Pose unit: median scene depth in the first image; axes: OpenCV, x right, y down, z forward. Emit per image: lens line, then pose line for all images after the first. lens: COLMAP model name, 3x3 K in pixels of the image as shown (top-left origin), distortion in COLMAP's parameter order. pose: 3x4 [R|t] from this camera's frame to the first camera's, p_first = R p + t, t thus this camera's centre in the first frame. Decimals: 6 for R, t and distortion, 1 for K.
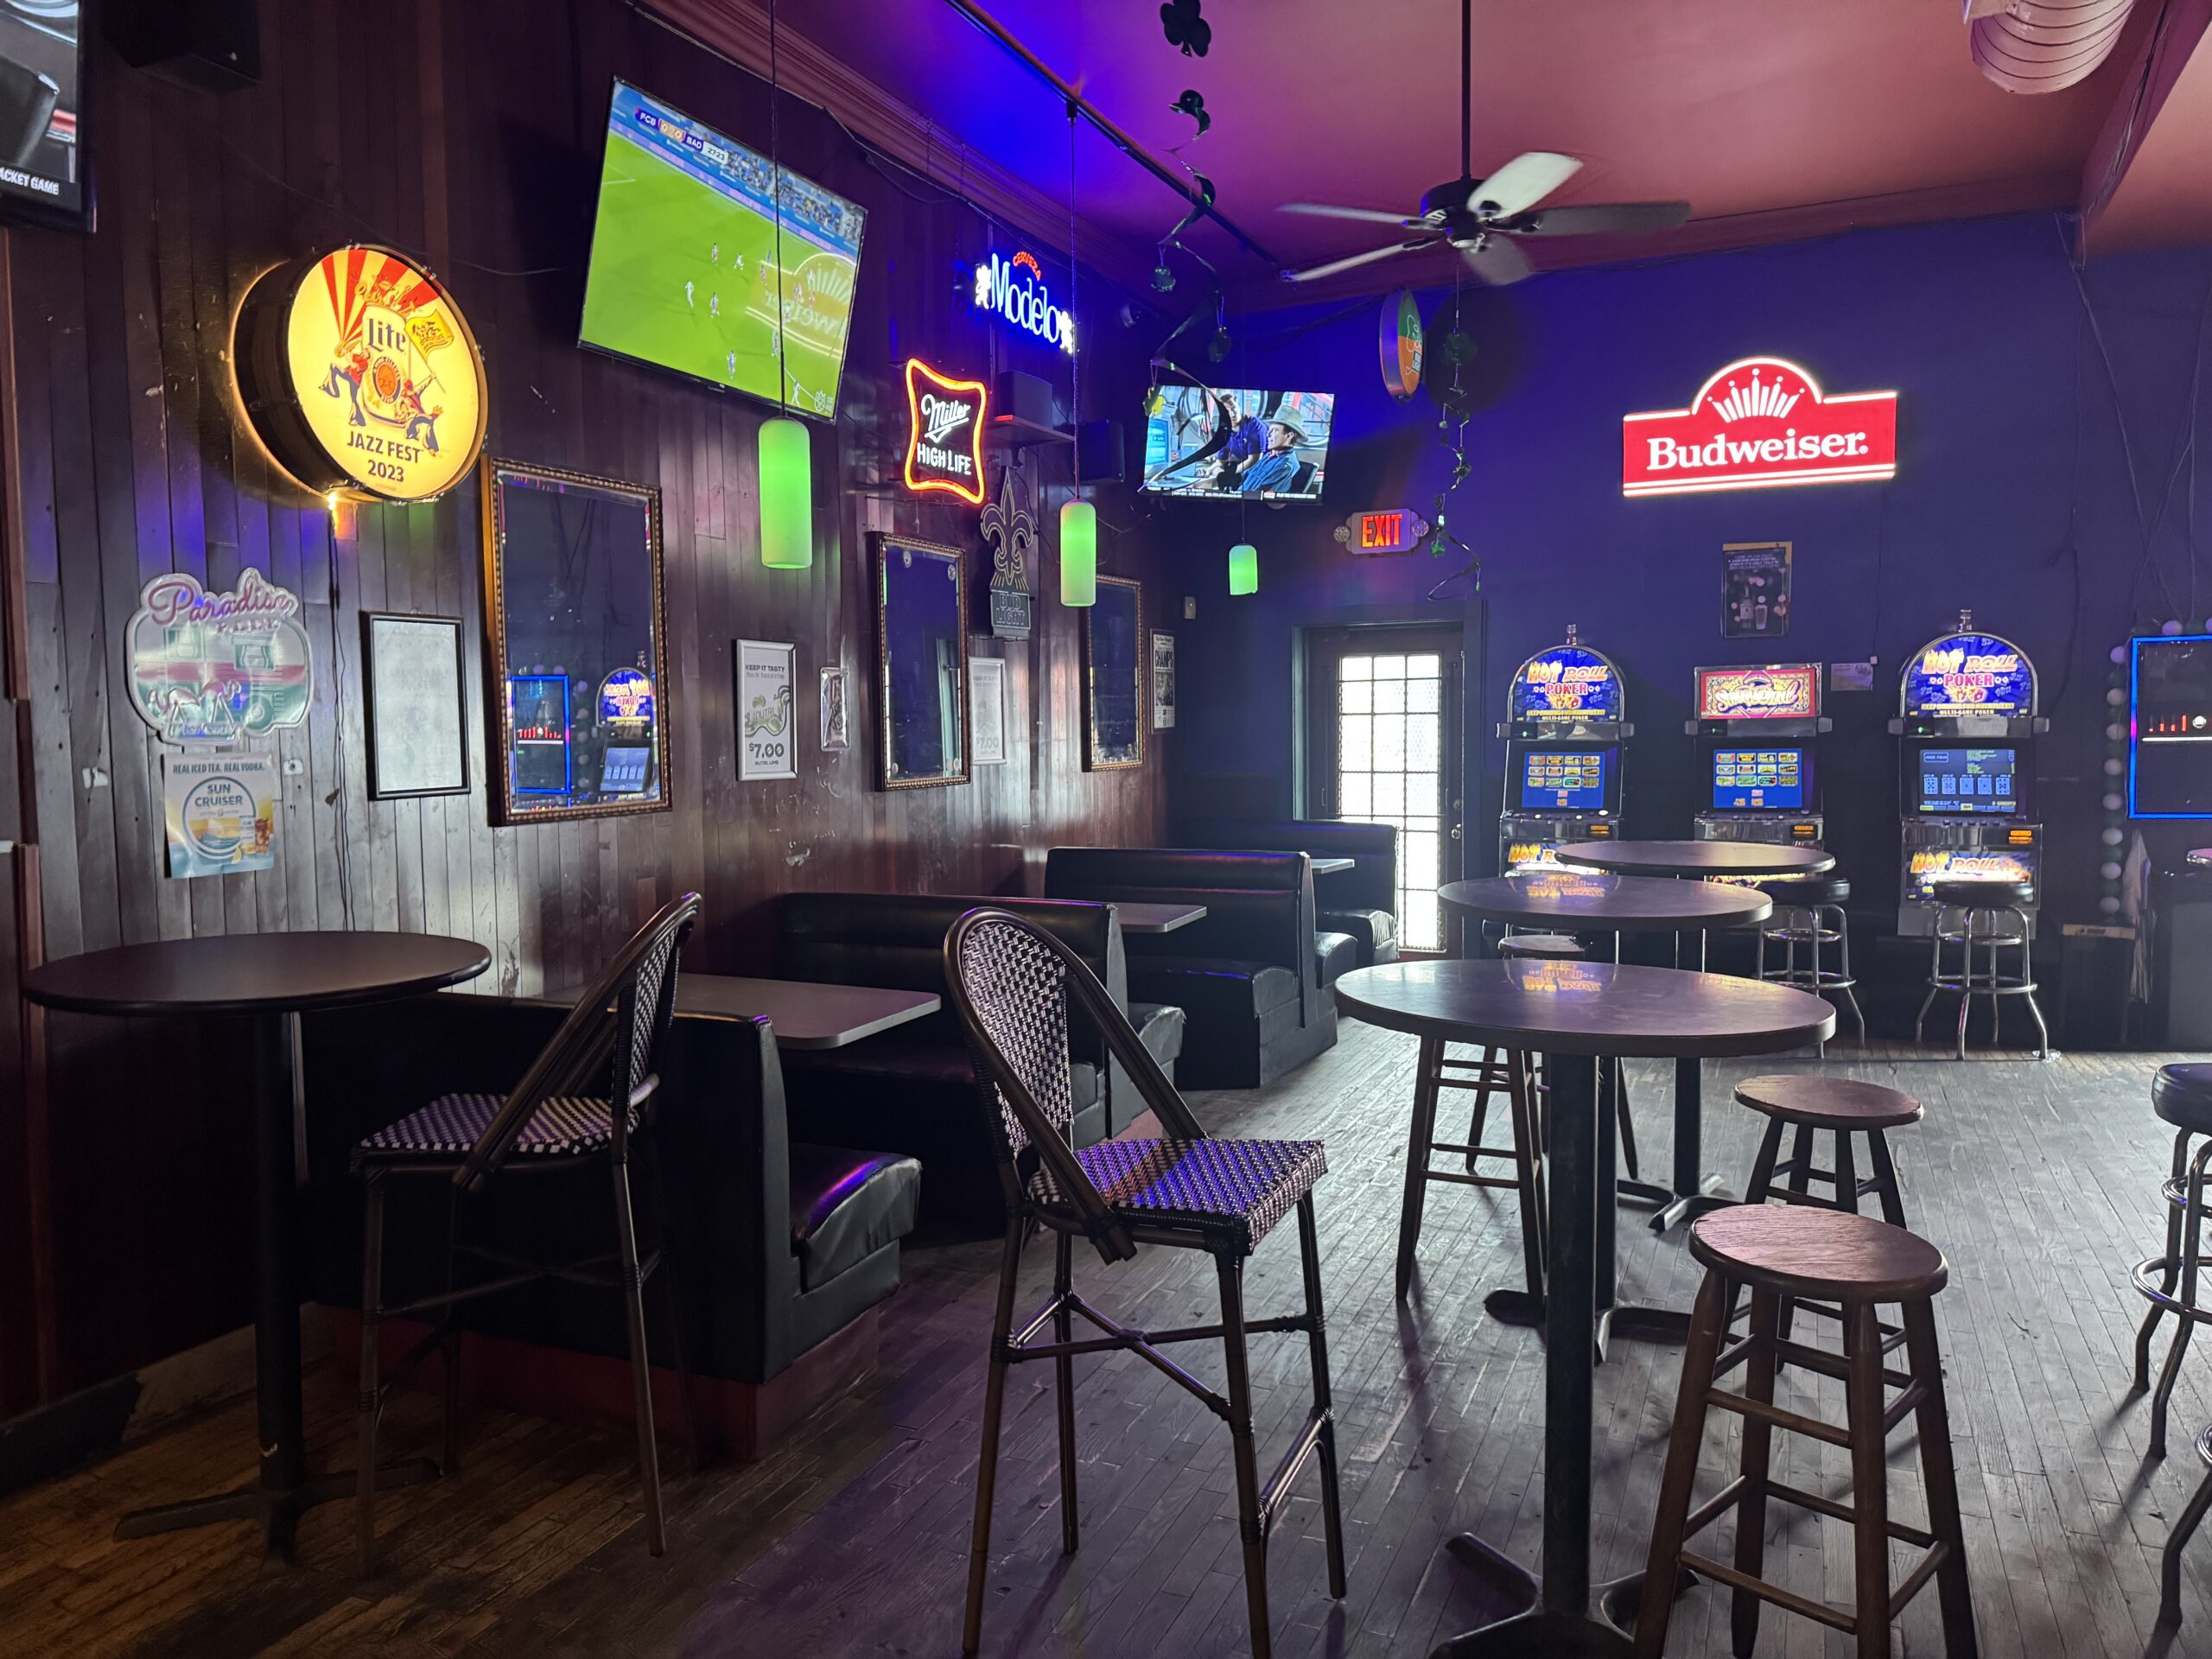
lens RADIAL K [[1547.2, 0, 1104.2], [0, 1547.2, 822.6], [0, 0, 1]] dist [0.016826, -0.026375]
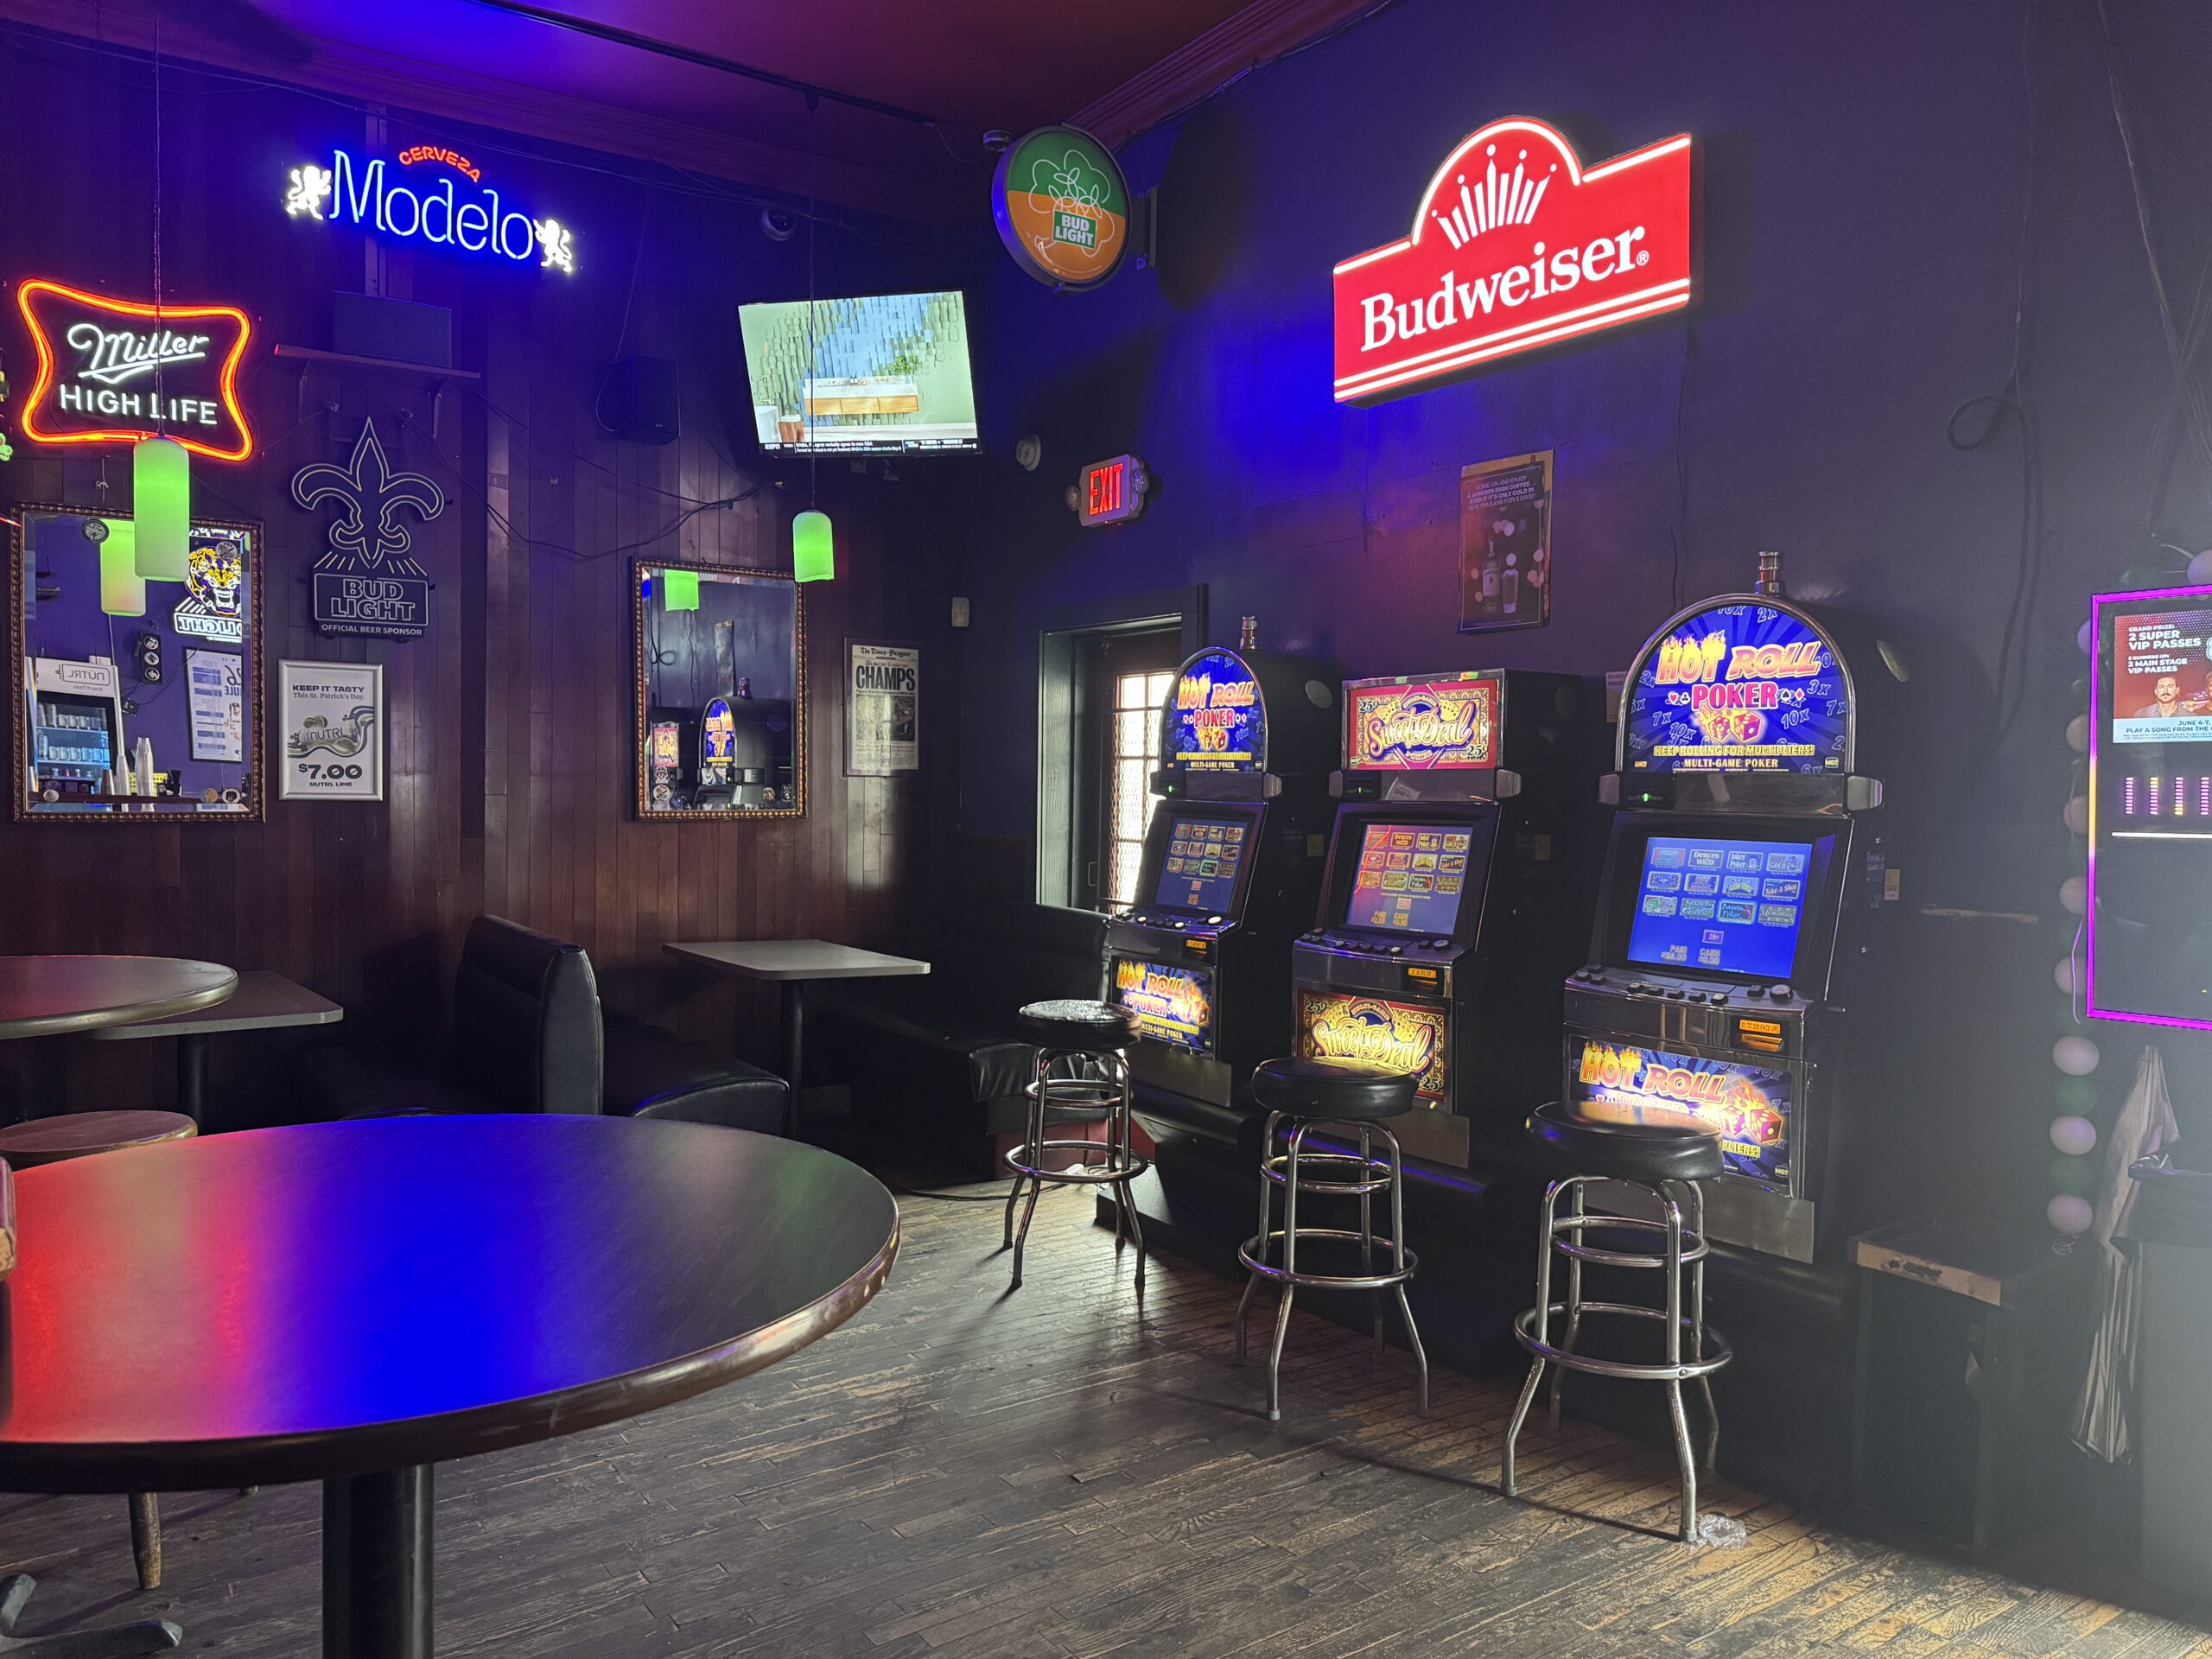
lens RADIAL K [[1547.2, 0, 1113.6], [0, 1547.2, 843.9], [0, 0, 1]] dist [0.016826, -0.026375]
pose [[0.867368, 0.048223, -0.495325, 0.596674], [-0.063152, 0.997913, -0.013433, -0.026290], [0.493644, 0.042932, 0.868604, 0.464735]]
